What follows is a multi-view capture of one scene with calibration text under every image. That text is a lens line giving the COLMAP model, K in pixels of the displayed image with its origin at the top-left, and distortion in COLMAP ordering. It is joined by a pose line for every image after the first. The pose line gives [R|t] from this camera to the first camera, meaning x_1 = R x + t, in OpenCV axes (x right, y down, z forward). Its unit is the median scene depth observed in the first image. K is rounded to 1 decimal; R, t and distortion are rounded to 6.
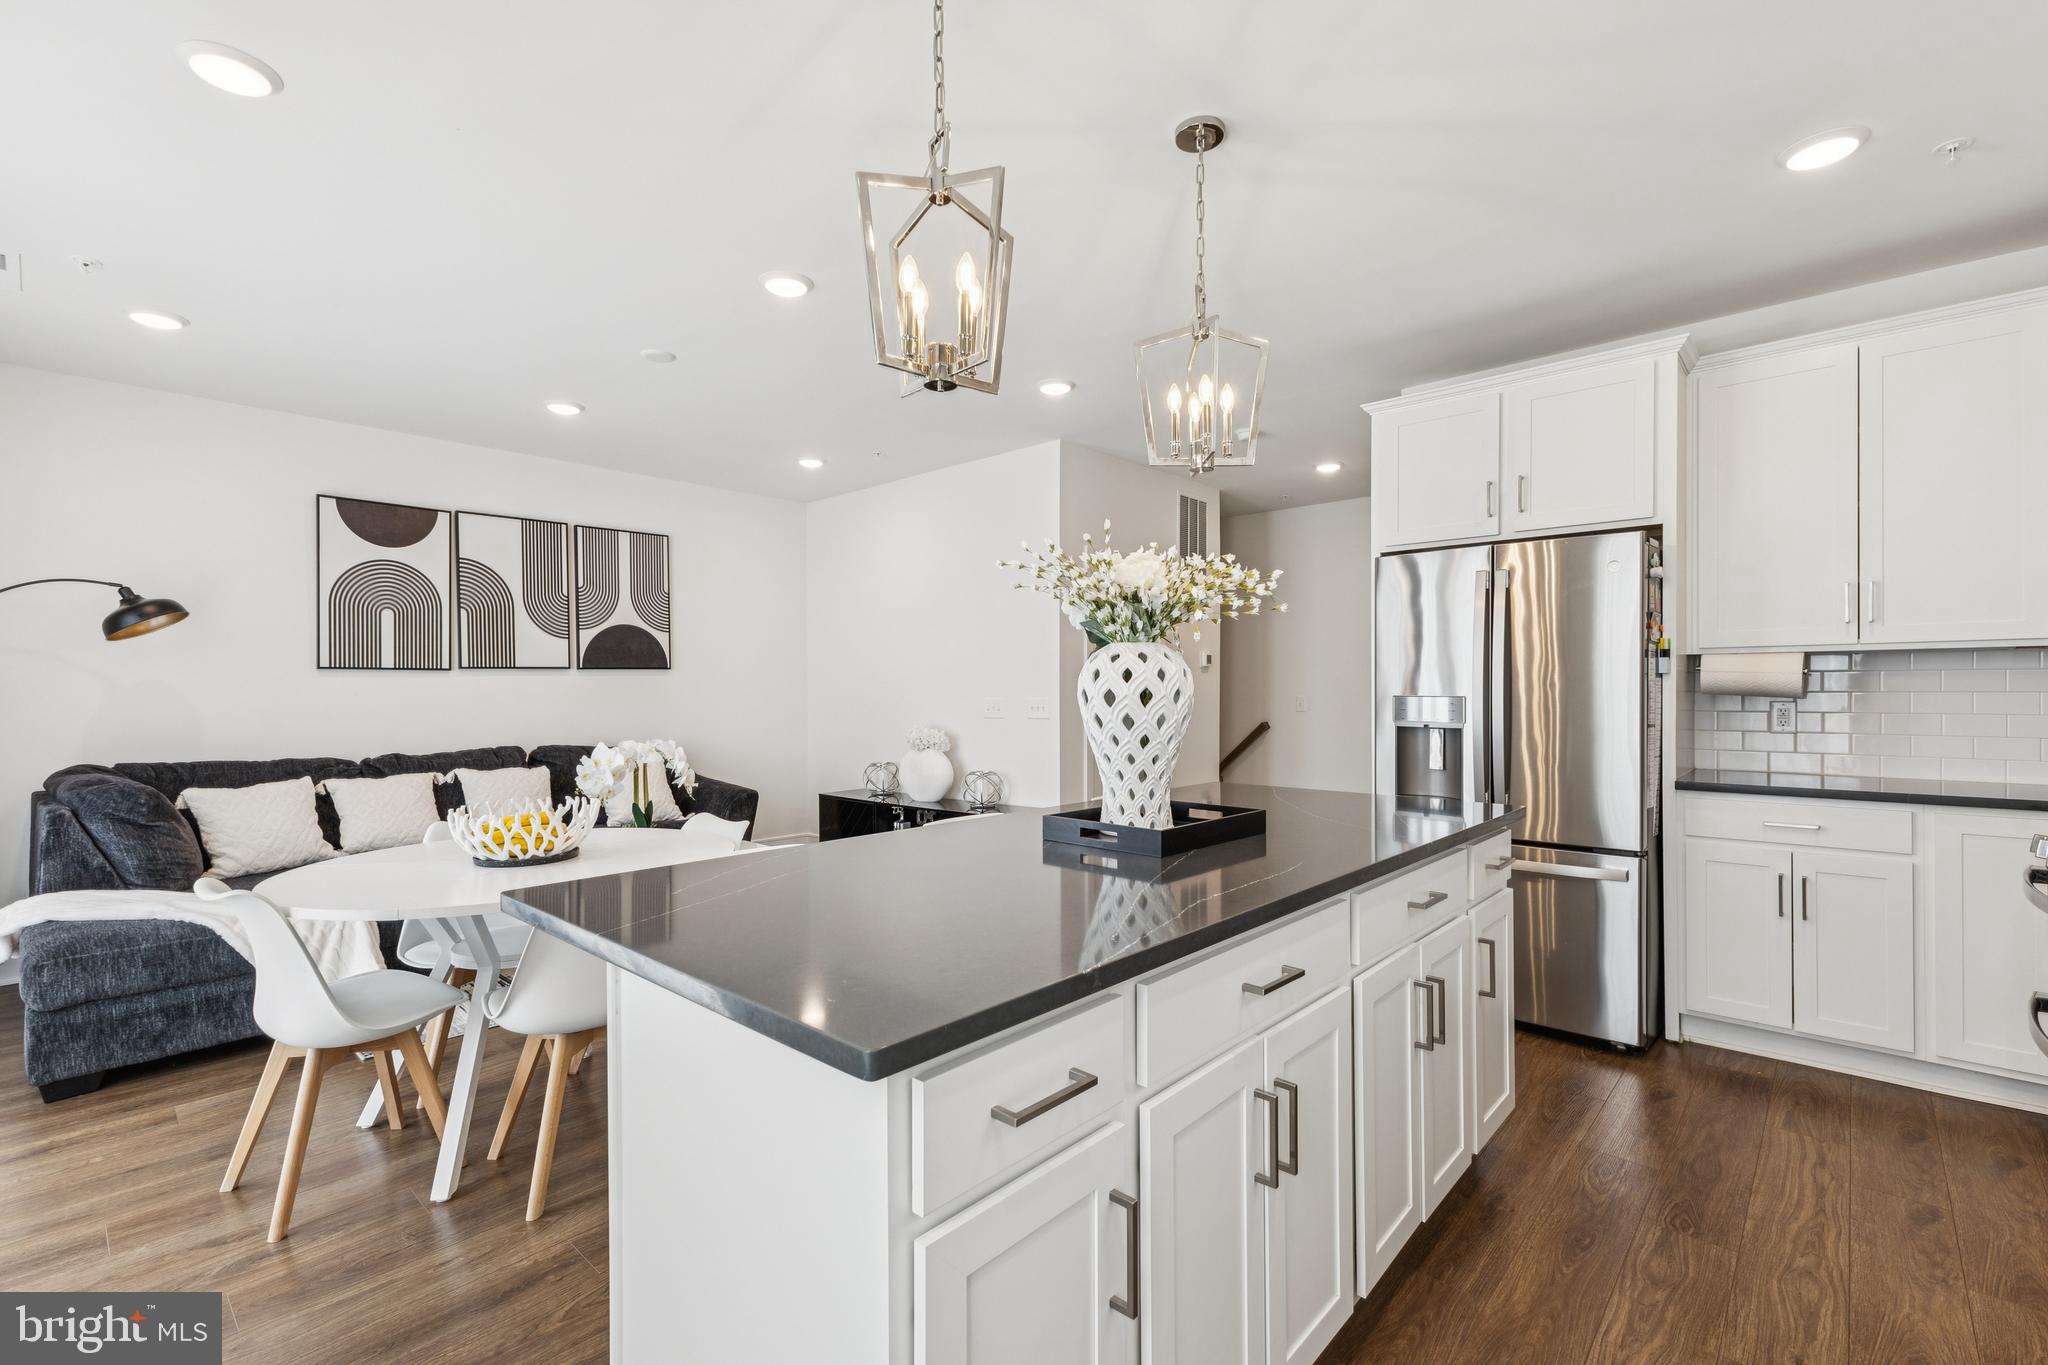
lens RADIAL K [[891.3, 0, 1016.7], [0, 891.3, 697.1], [0, 0, 1]] dist [0.010972, -0.004016]
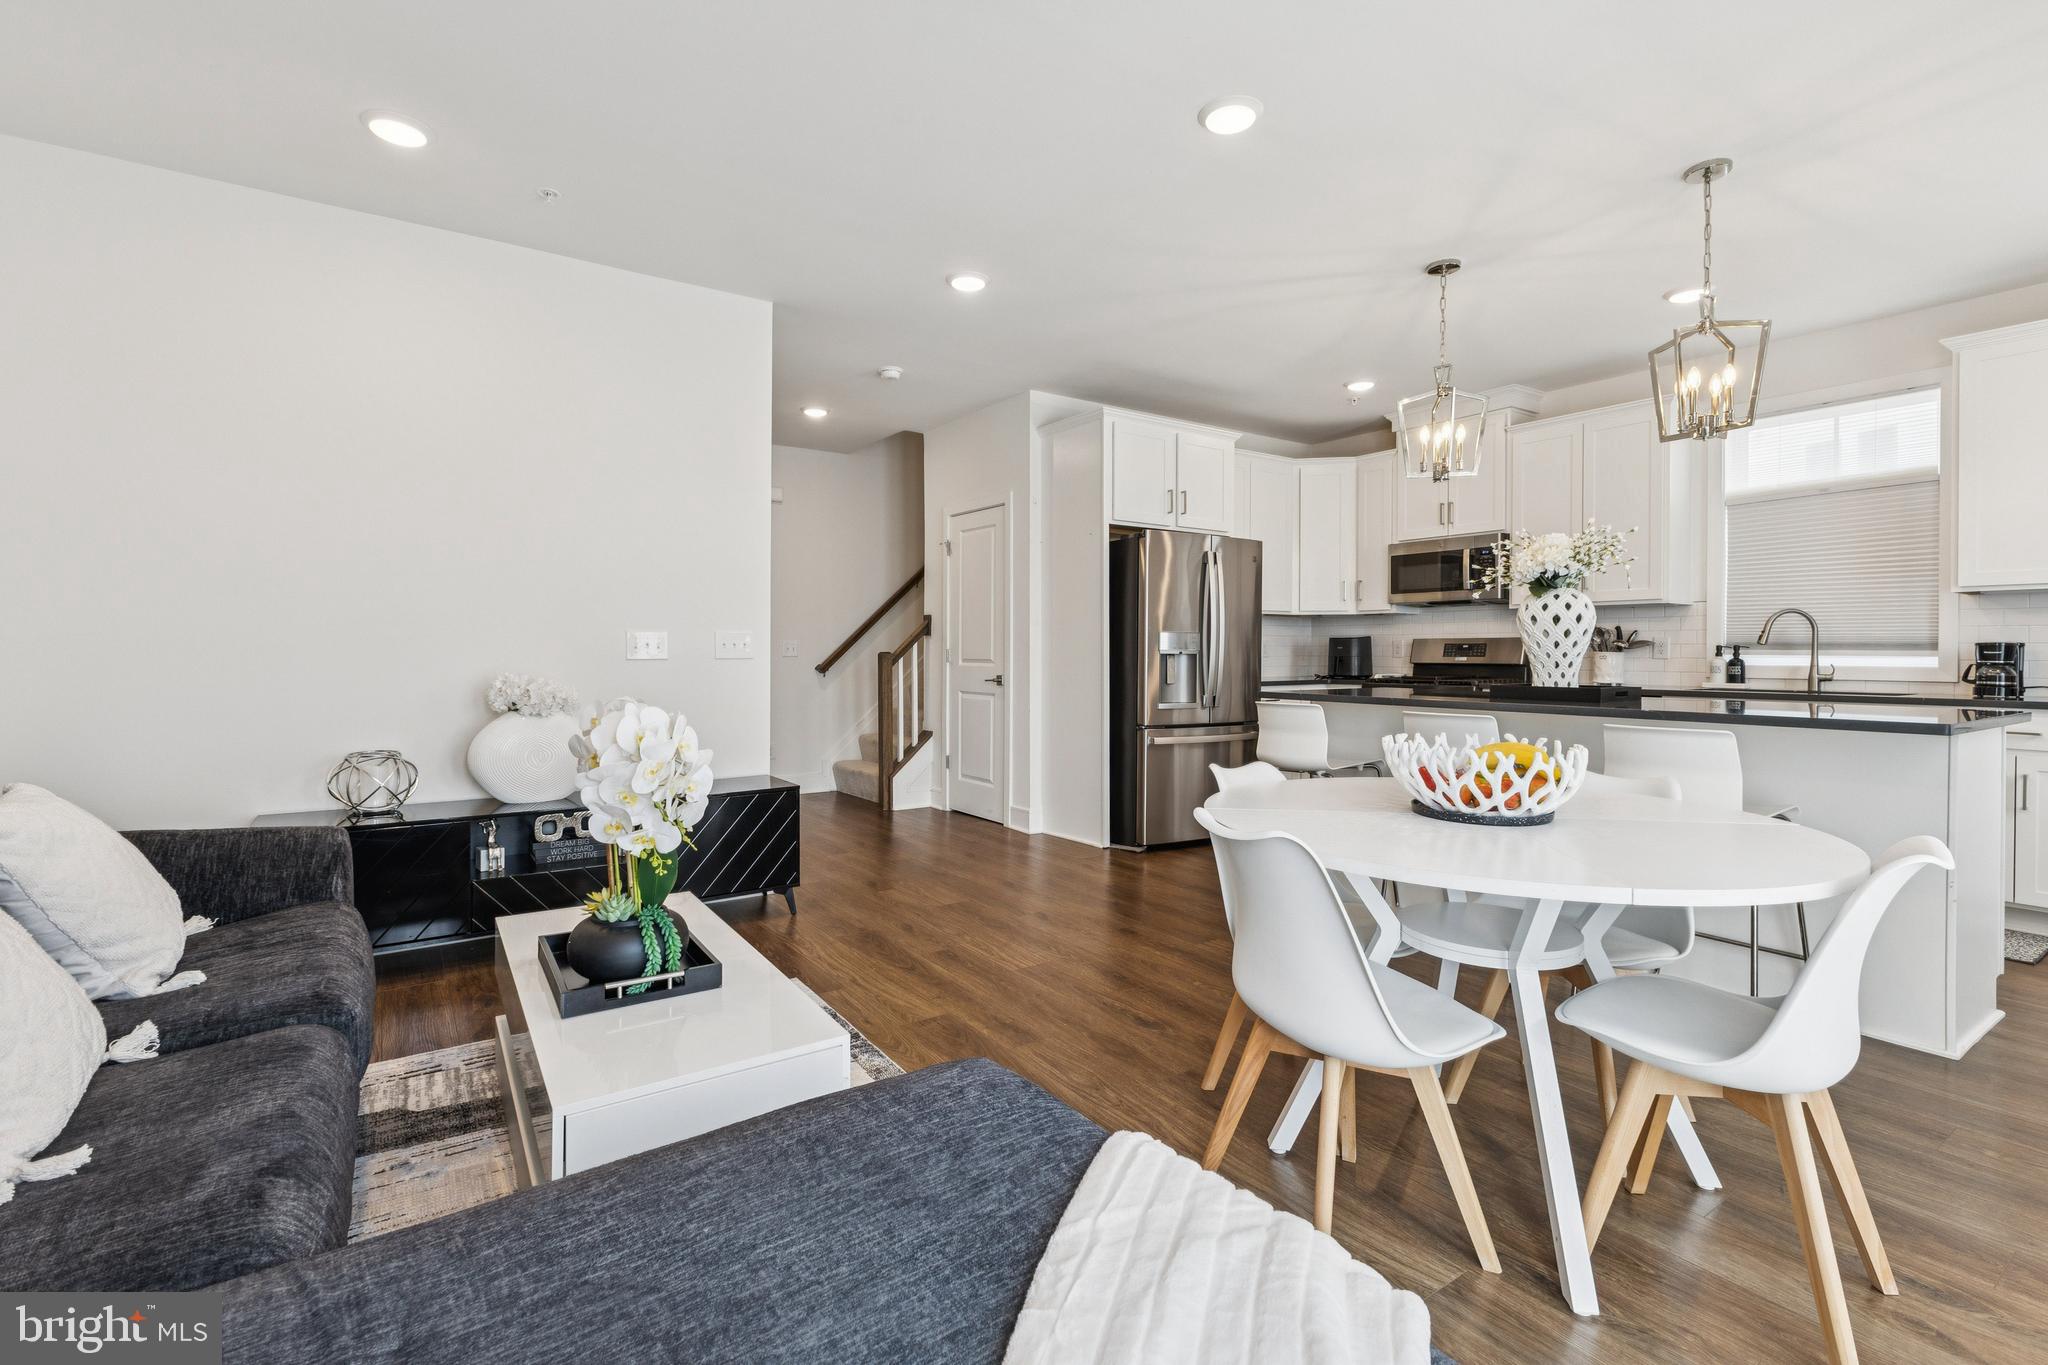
lens RADIAL K [[891.3, 0, 1038.6], [0, 891.3, 658.7], [0, 0, 1]] dist [0.010972, -0.004016]
pose [[0.220416, -0.004840, 0.975394, -1.146861], [0.005329, 0.999979, 0.003758, 0.041458], [-0.975391, 0.004369, 0.220437, 1.053510]]
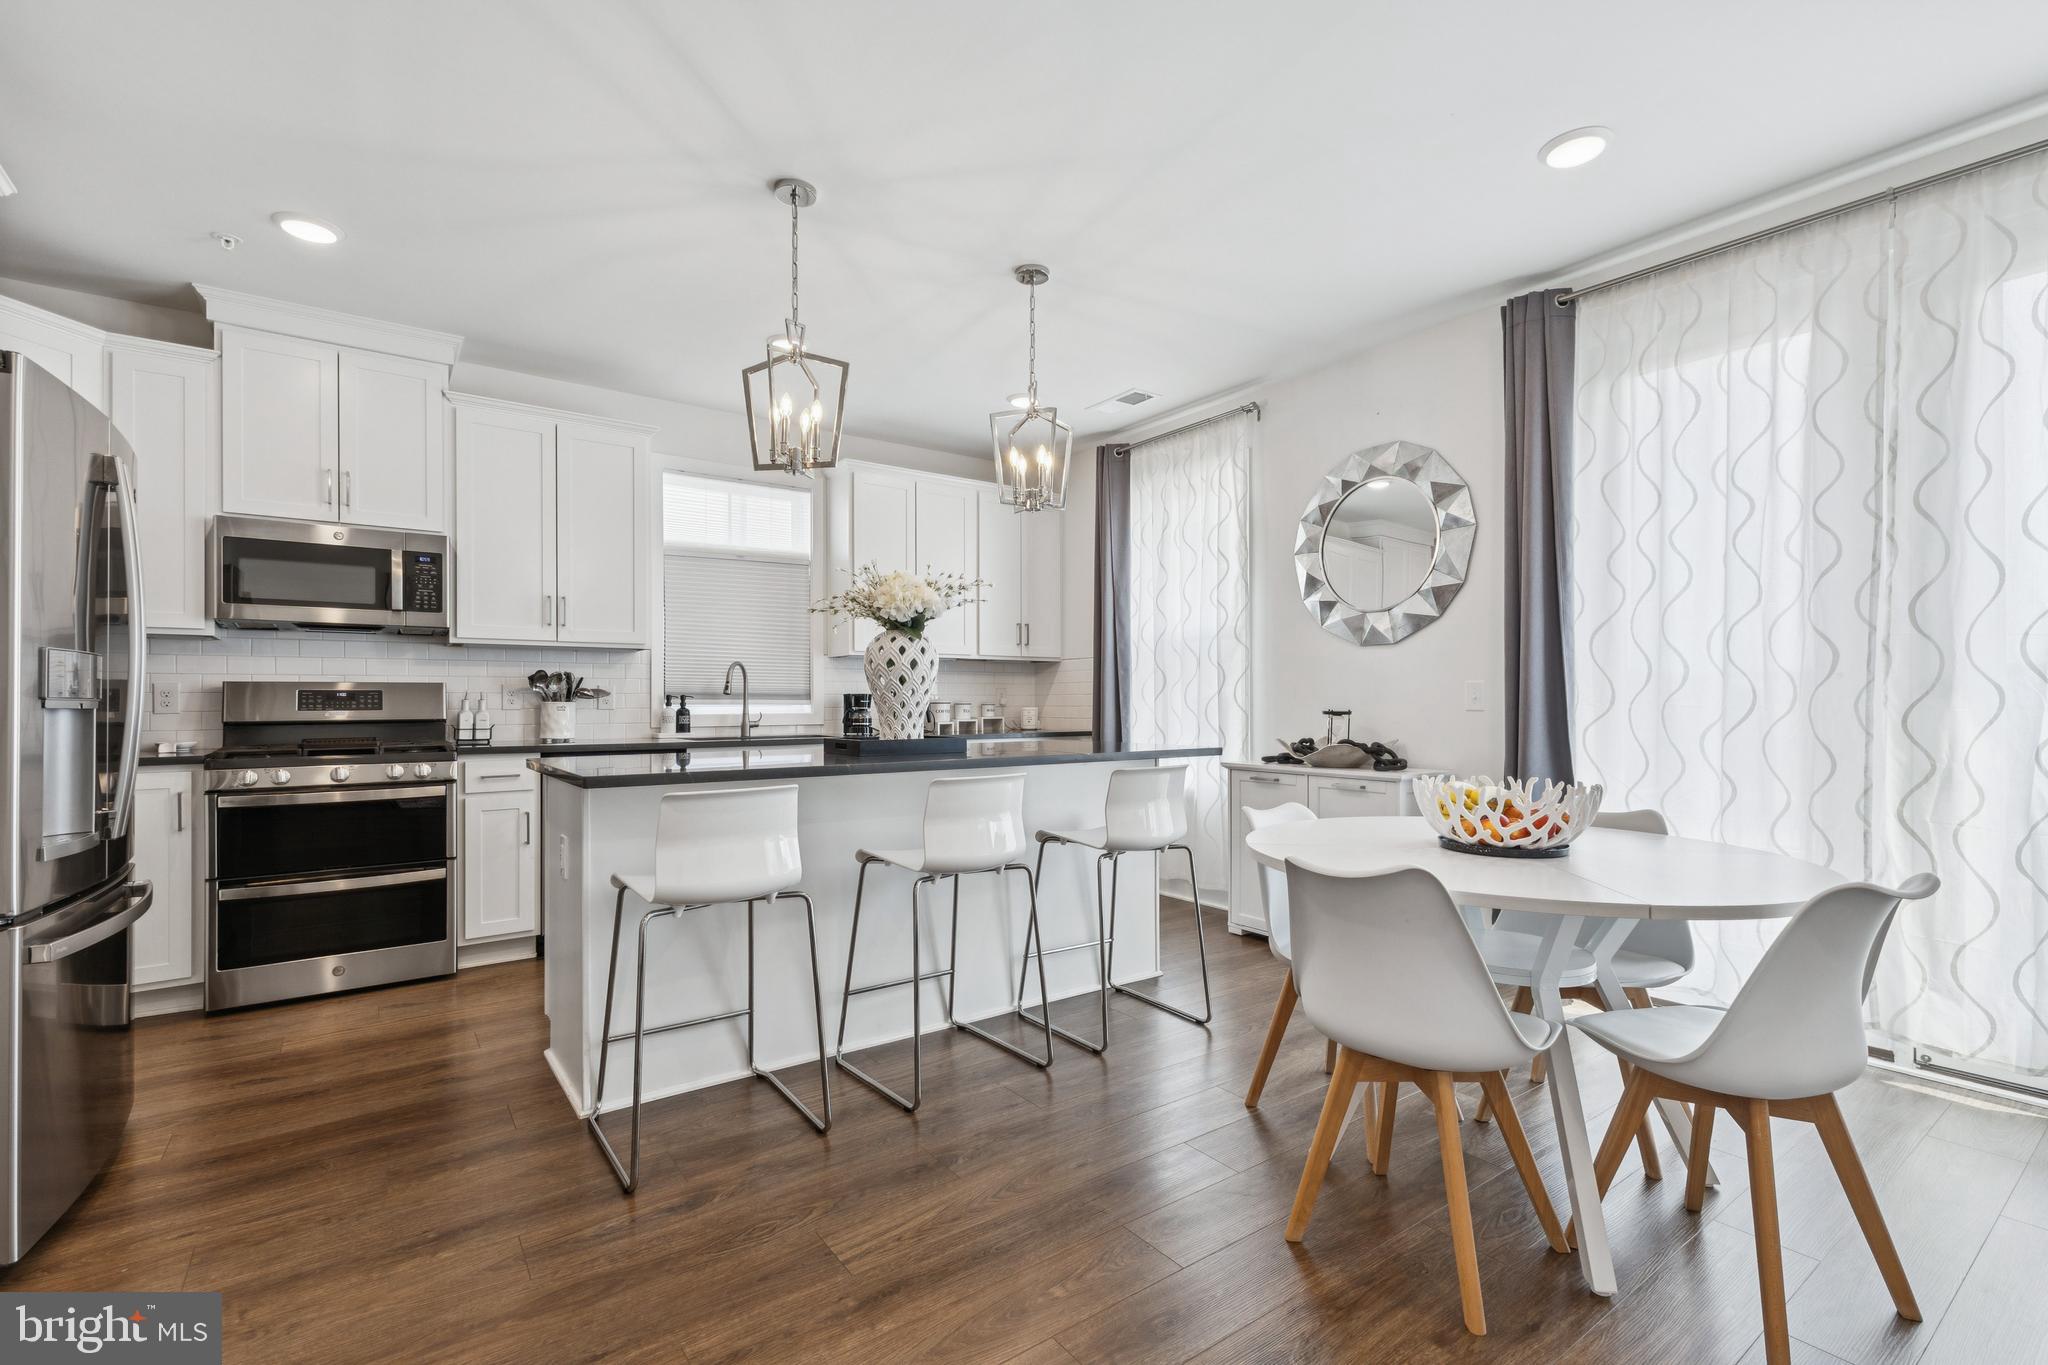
lens RADIAL K [[891.3, 0, 1032.5], [0, 891.3, 700.6], [0, 0, 1]] dist [0.010972, -0.004016]
pose [[-0.982276, 0.007805, 0.187279, -0.246611], [0.009577, 0.999918, 0.008559, 0.032809], [-0.187197, 0.010201, -0.982269, 1.638351]]
